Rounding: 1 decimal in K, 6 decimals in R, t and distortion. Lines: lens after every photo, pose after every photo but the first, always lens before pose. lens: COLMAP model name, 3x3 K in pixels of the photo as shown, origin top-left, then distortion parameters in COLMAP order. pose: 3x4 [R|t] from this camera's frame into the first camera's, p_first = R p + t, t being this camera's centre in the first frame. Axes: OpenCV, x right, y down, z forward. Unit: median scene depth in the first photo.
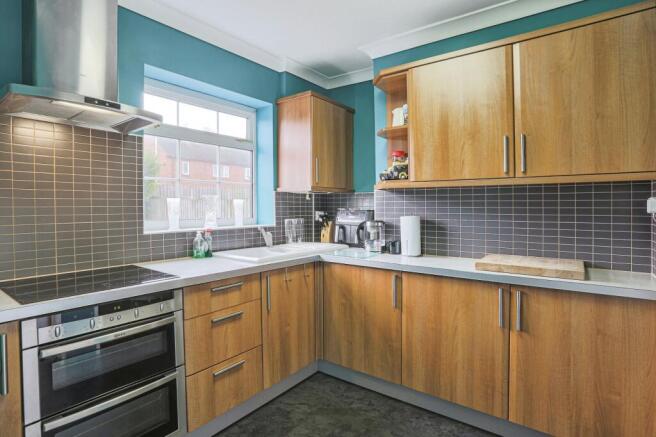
lens RADIAL K [[350.3, 0, 327.8], [0, 350.3, 211.7], [0, 0, 1]] dist [-0.001108, 0.000197]
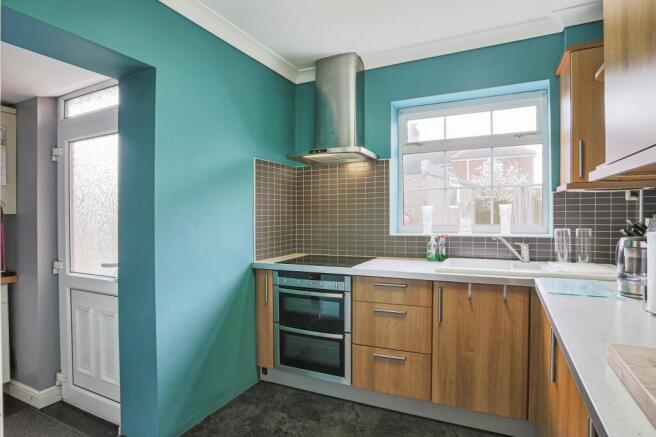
lens RADIAL K [[351.3, 0, 328.0], [0, 351.3, 218.5], [0, 0, 1]] dist [-0.005064, -0.000644]
pose [[0.208222, 0.009002, -0.978040, 0.653916], [-0.002960, 0.999959, 0.008574, -0.007488], [0.978077, 0.001109, 0.208241, 0.478478]]
